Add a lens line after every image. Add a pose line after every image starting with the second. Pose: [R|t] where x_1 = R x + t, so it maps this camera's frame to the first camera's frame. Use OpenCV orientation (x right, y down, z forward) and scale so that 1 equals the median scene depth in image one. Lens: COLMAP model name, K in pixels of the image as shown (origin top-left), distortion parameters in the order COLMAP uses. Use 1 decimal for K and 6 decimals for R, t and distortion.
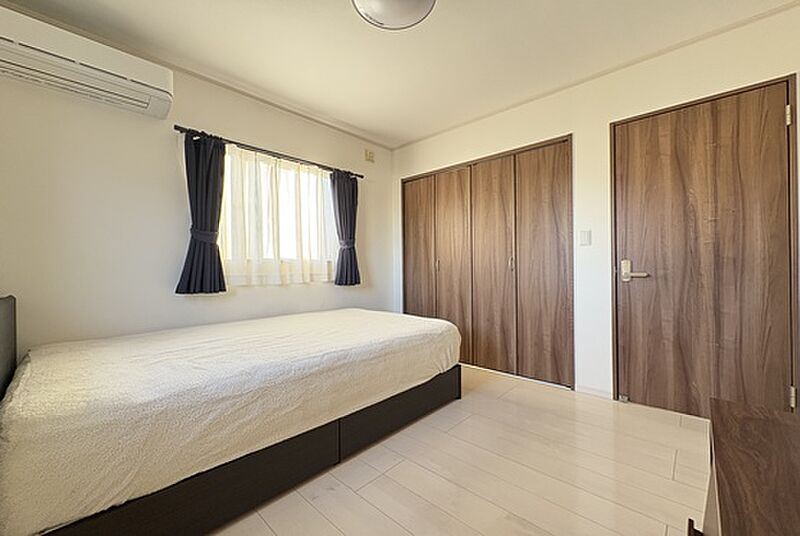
lens RADIAL K [[320.5, 0, 400.7], [0, 320.5, 268.1], [0, 0, 1]] dist [0.000175, -0.000311]
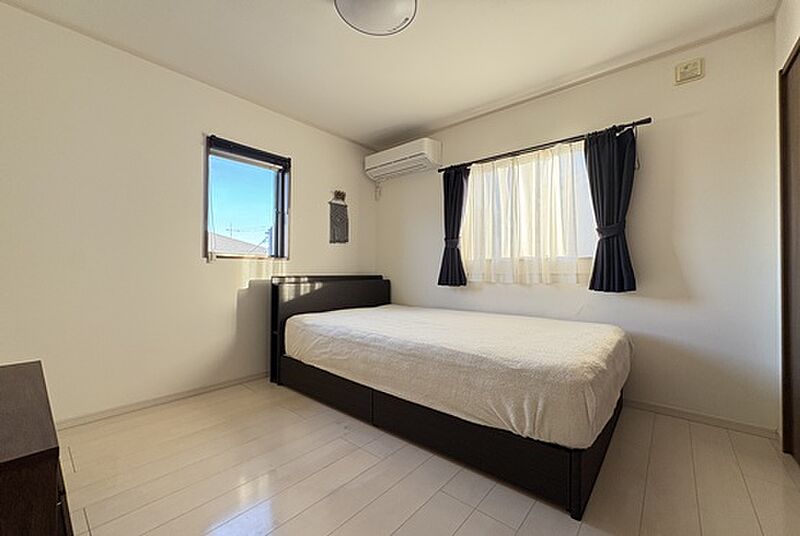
lens RADIAL K [[321.2, 0, 400.0], [0, 321.2, 268.0], [0, 0, 1]] dist [-0.002542, -0.000714]
pose [[0.040533, 0.005452, -0.999163, 0.619282], [0.004658, 0.999973, 0.005646, -0.003840], [0.999167, -0.004883, 0.040506, 0.617778]]
